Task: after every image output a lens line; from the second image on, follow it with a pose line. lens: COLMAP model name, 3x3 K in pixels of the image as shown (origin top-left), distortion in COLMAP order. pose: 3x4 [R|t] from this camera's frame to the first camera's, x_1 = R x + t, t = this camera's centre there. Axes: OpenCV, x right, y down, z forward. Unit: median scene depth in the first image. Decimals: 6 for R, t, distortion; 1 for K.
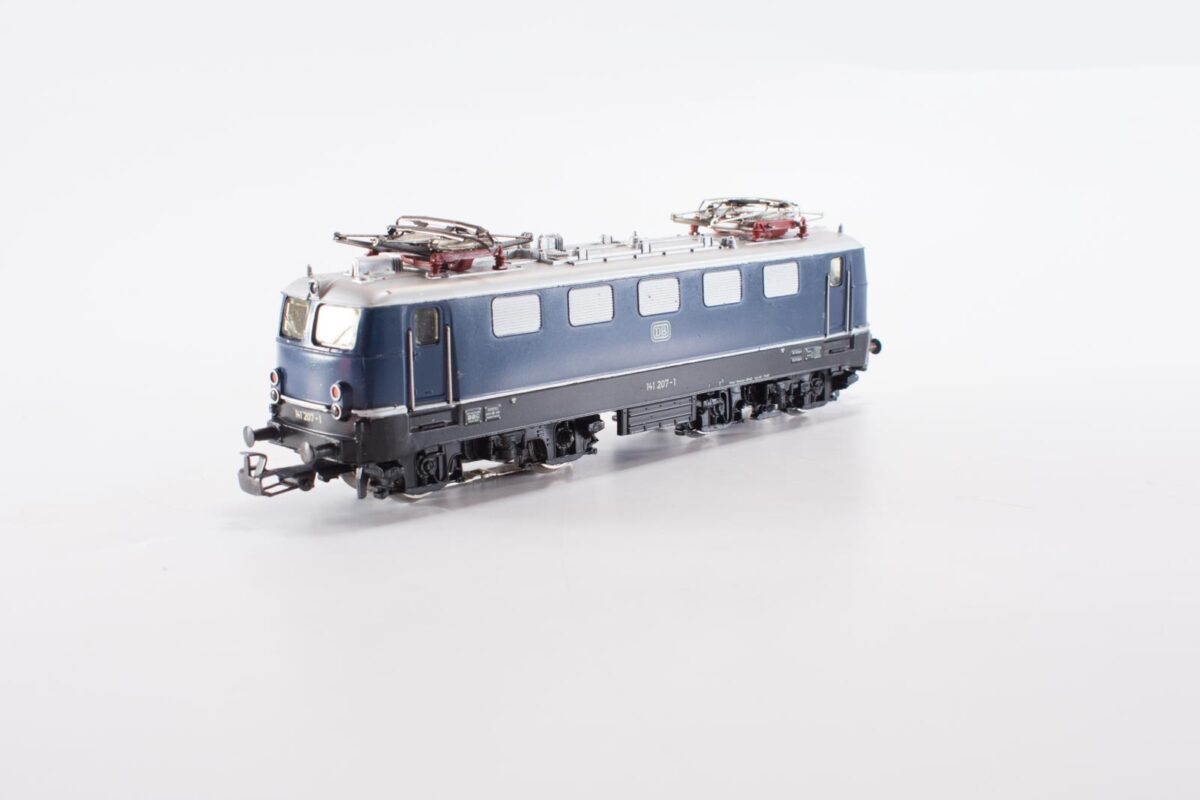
lens RADIAL K [[1500.7, 0, 598.0], [0, 1500.7, 400.7], [0, 0, 1]] dist [0.177209, 0.000000]
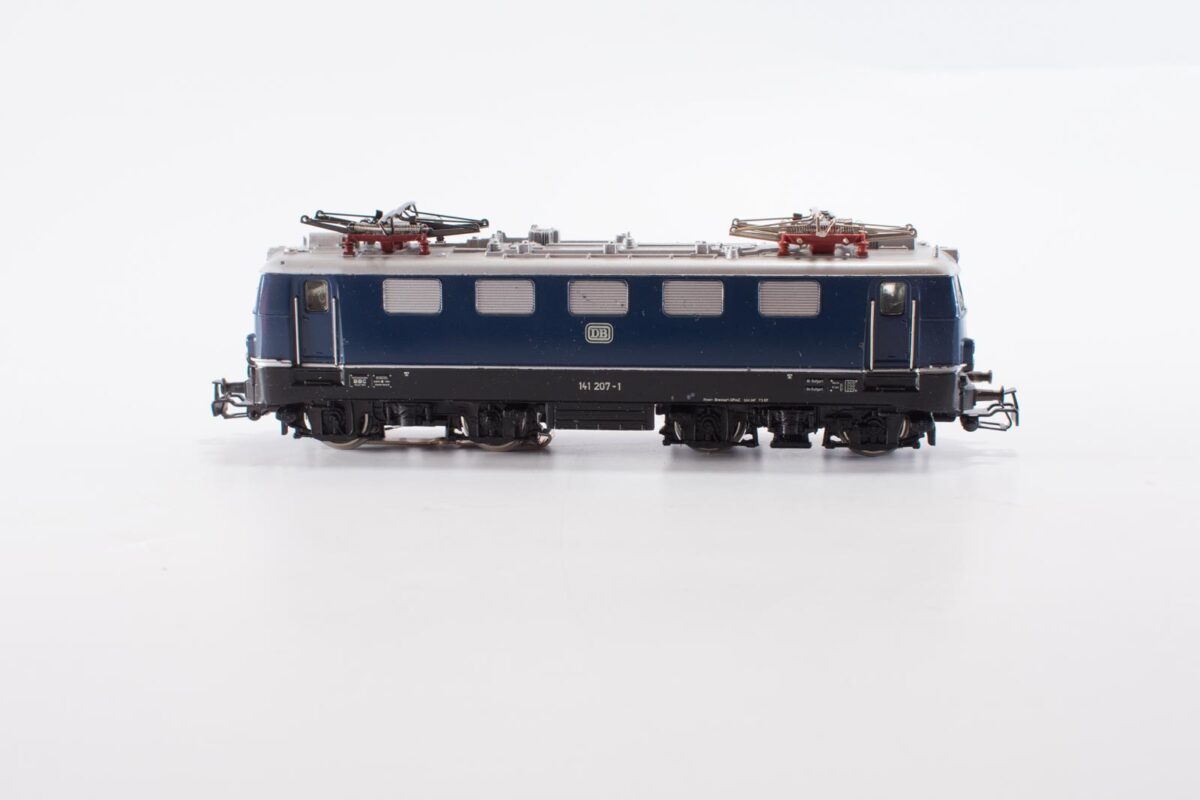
lens RADIAL K [[1500.7, 0, 600.8], [0, 1500.7, 405.2], [0, 0, 1]] dist [0.177209, 0.000000]
pose [[0.678223, 0.165039, -0.716084, 0.756656], [-0.143538, 0.985437, 0.091168, -0.089505], [0.720701, 0.040953, 0.692035, 0.315681]]
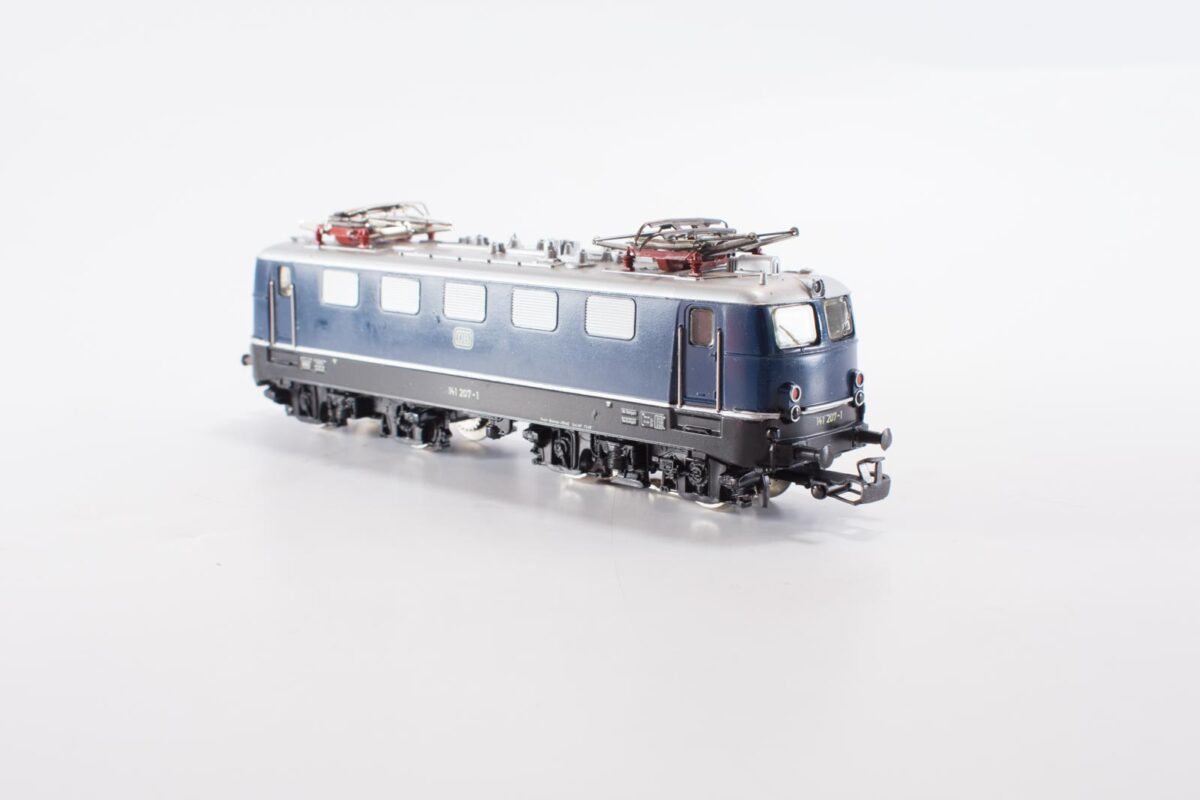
lens RADIAL K [[1500.7, 0, 599.8], [0, 1500.7, 402.3], [0, 0, 1]] dist [0.177209, 0.000000]
pose [[0.088358, 0.203314, -0.975119, 0.988935], [-0.176973, 0.966577, 0.185497, -0.199085], [0.980241, 0.156180, 0.121386, 0.972408]]
